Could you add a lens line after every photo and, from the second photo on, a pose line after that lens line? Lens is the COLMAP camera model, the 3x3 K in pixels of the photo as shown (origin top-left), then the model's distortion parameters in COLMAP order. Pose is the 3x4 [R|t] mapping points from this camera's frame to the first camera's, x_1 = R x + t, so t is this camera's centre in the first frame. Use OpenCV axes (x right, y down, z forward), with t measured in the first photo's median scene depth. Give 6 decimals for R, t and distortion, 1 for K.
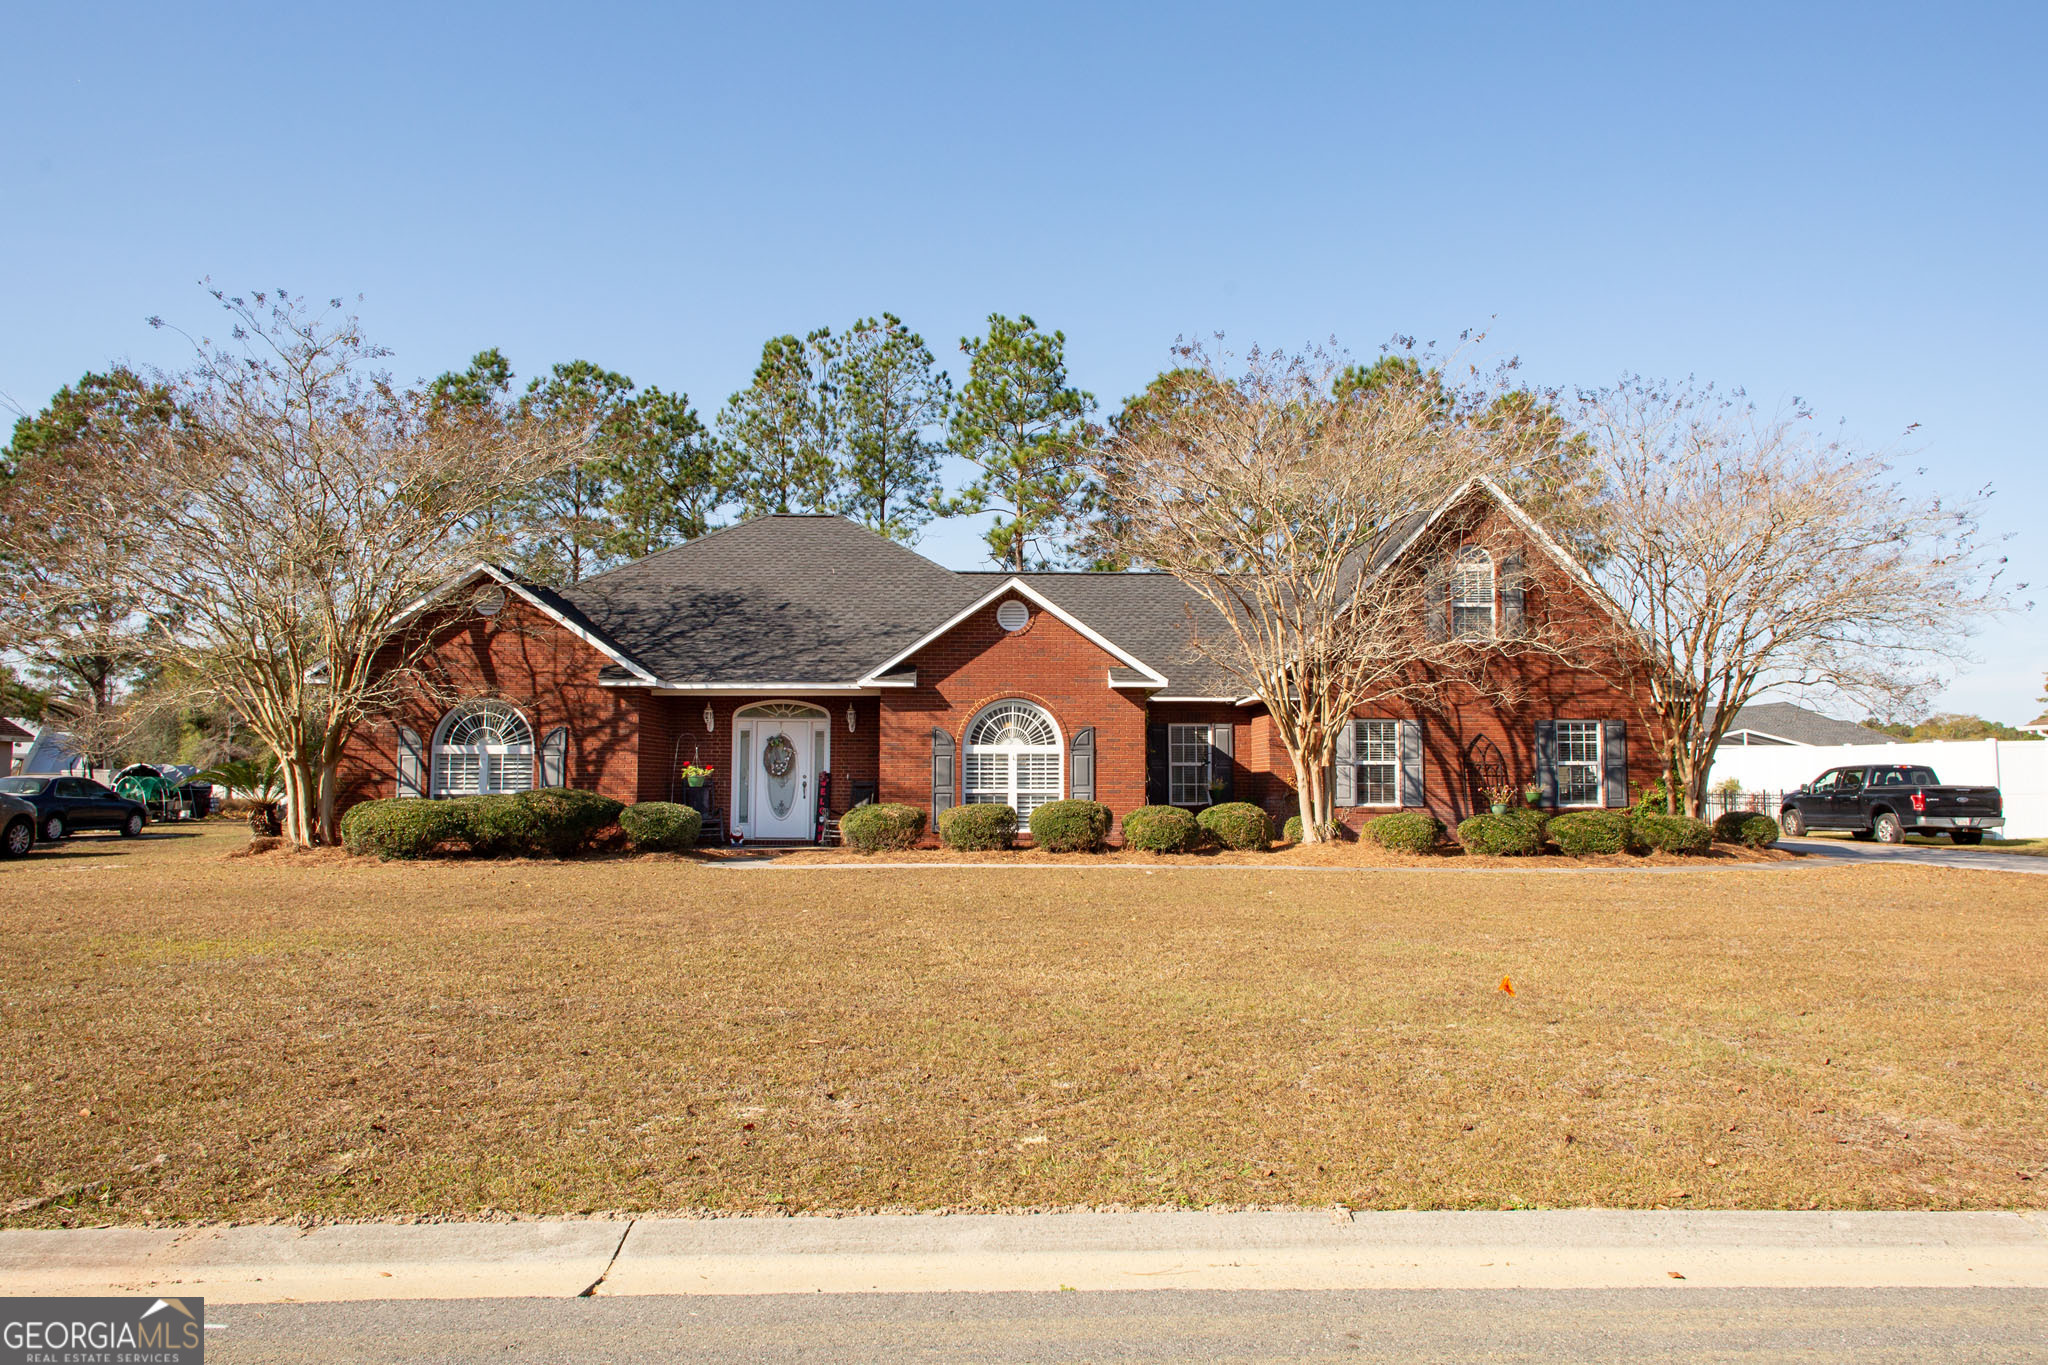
lens RADIAL K [[1182.0, 0, 1024.0], [0, 1182.0, 682.5], [0, 0, 1]] dist [0.018426, -0.000414]
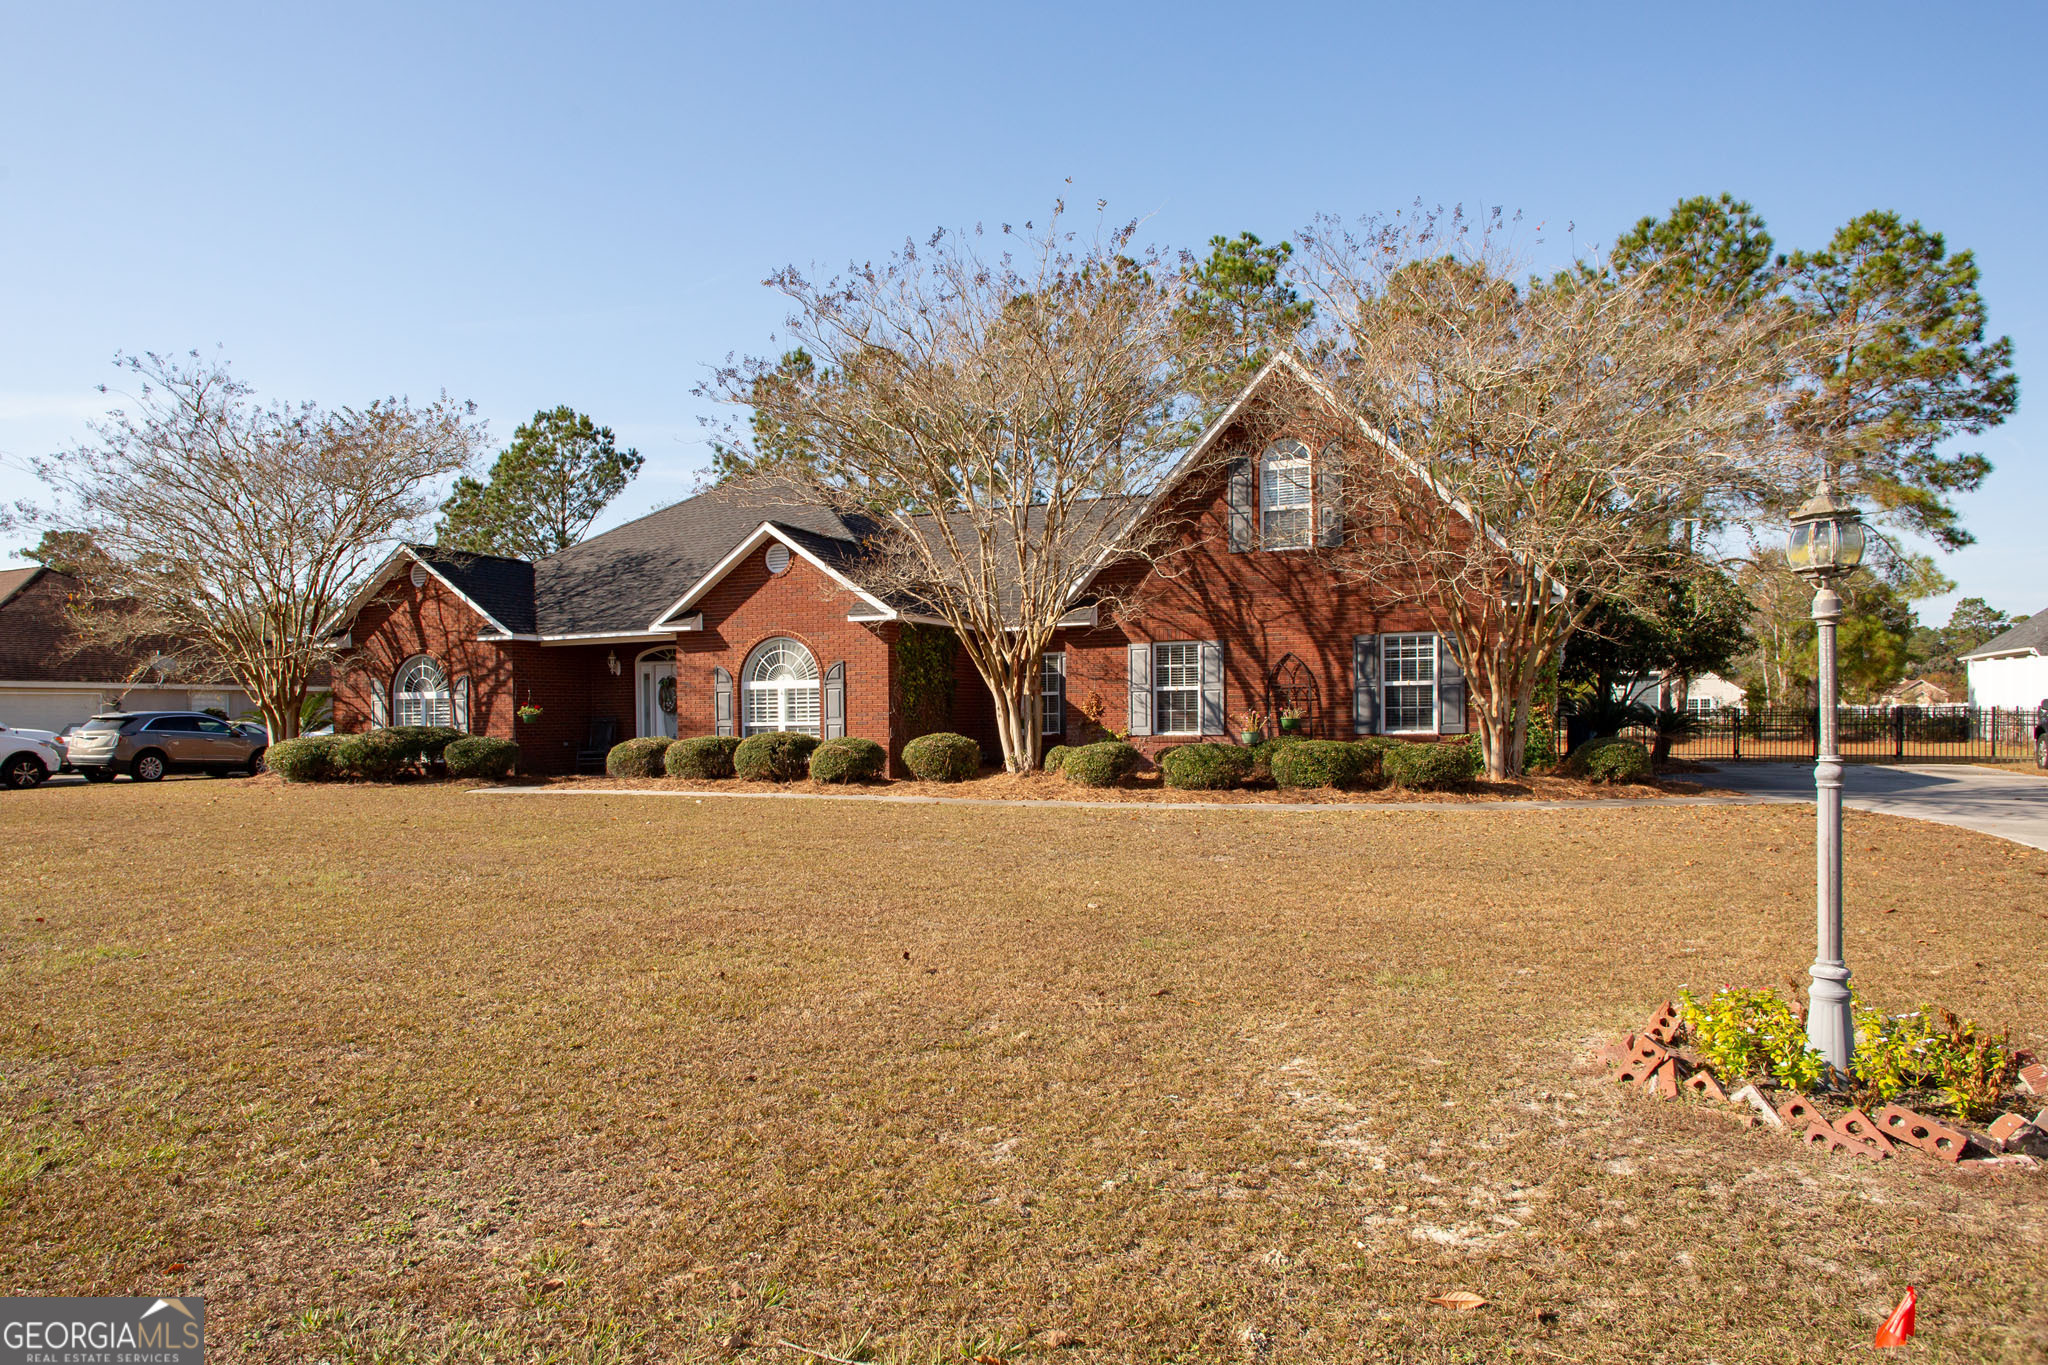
lens RADIAL K [[1128.7, 0, 1024.0], [0, 1128.7, 682.5], [0, 0, 1]] dist [0.026669, -0.000364]
pose [[0.914972, -0.025472, -0.402712, 0.595401], [0.048566, 0.997702, 0.047237, 0.017195], [0.400584, -0.062779, 0.914107, 0.158329]]
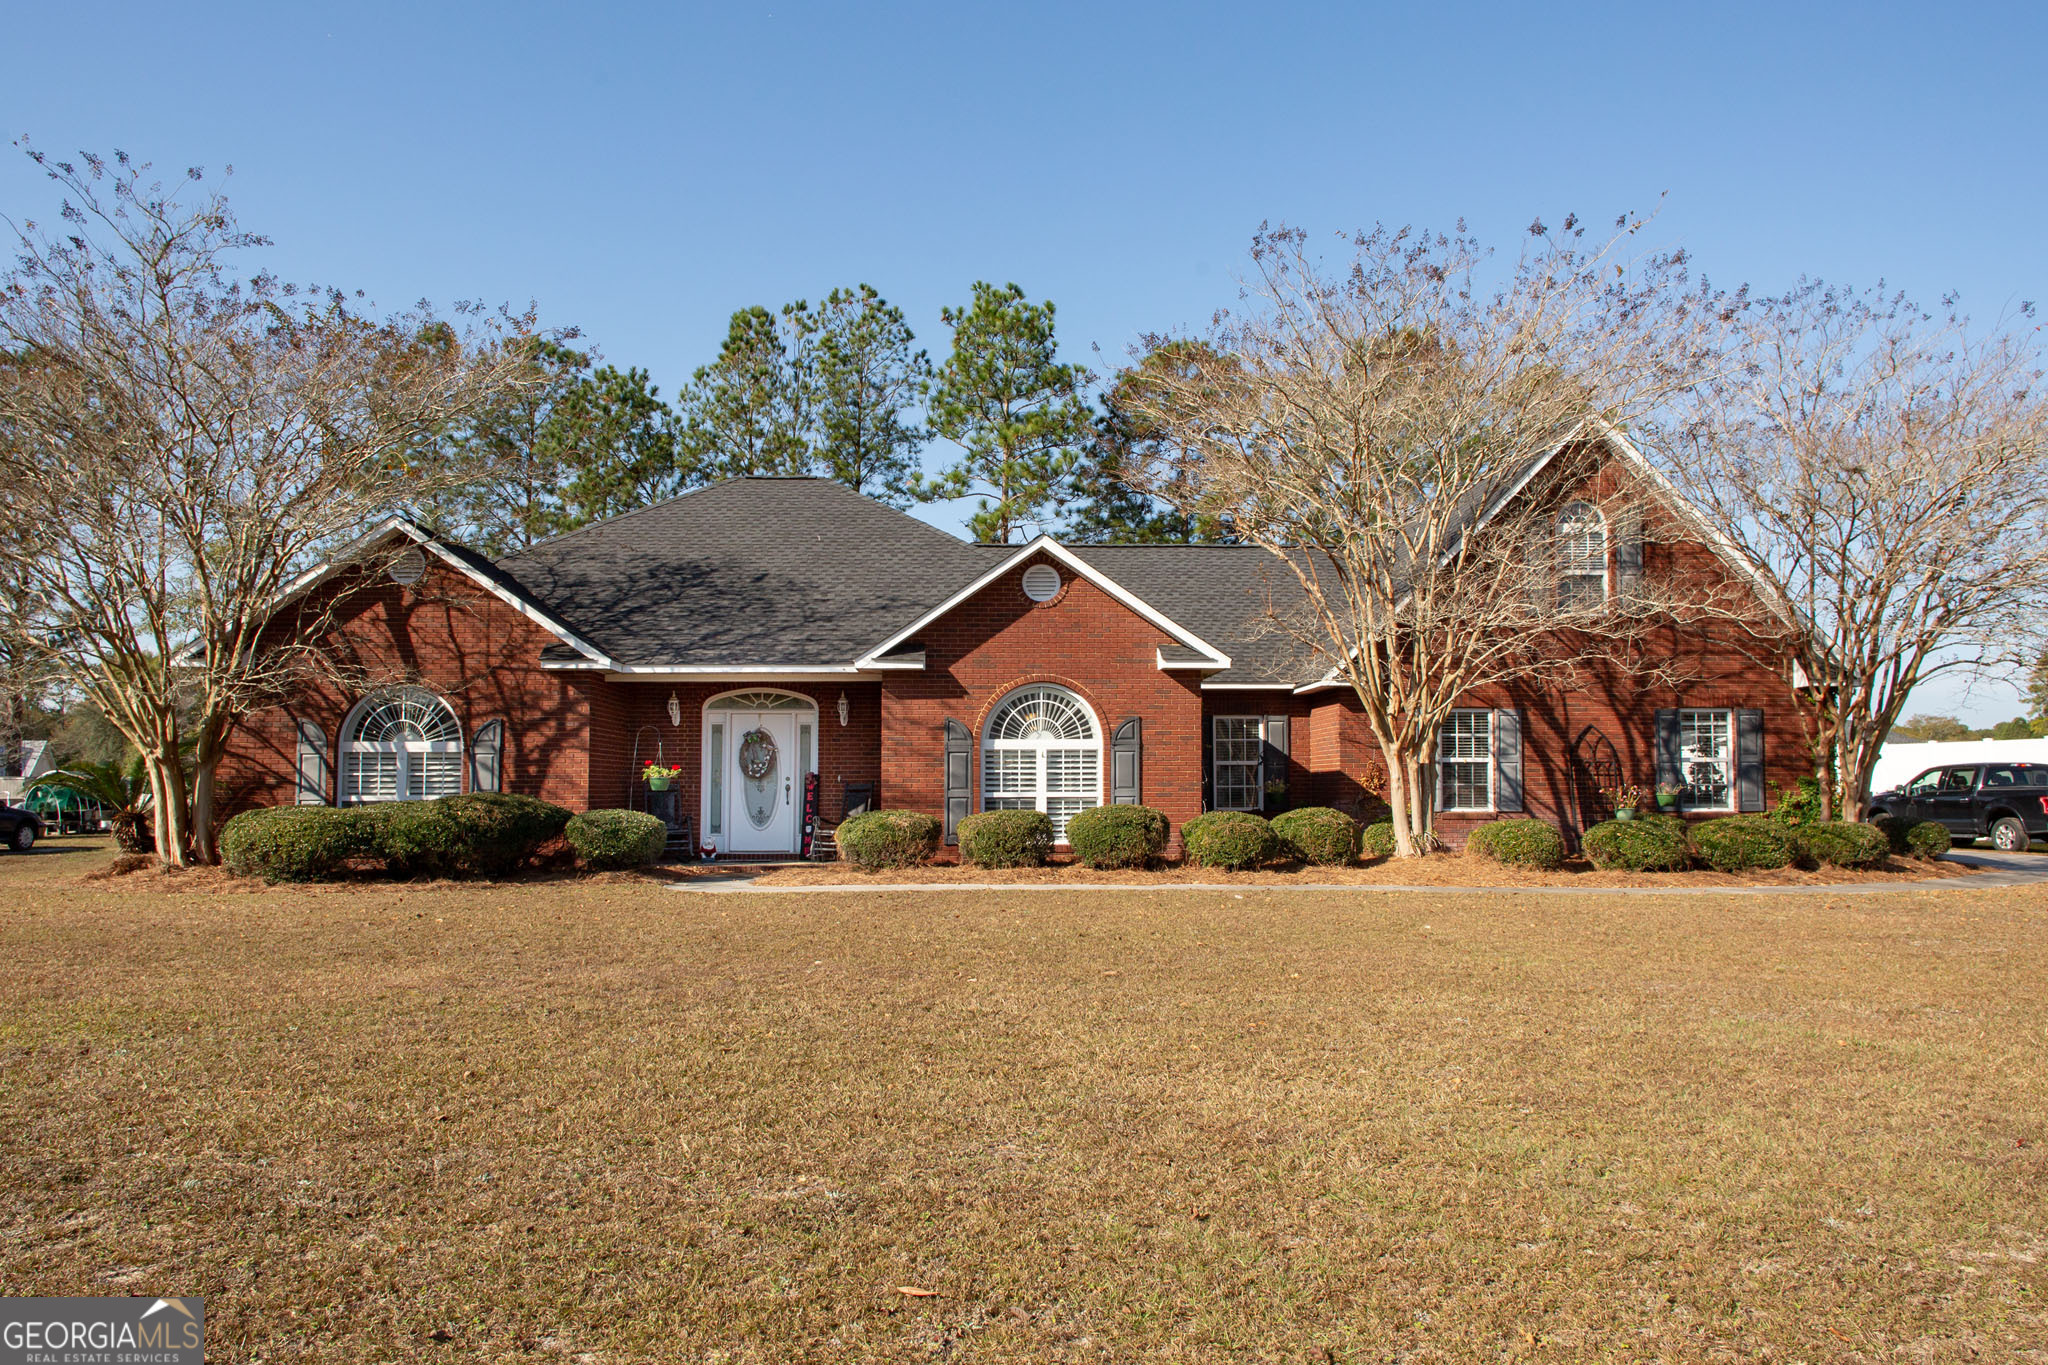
lens RADIAL K [[1207.7, 0, 997.8], [0, 1207.7, 692.5], [0, 0, 1]] dist [0.020763, -0.000885]
pose [[0.999990, -0.003306, 0.003080, -0.042333], [0.003290, 0.999981, 0.005297, 0.015374], [-0.003097, -0.005286, 0.999981, 0.151717]]
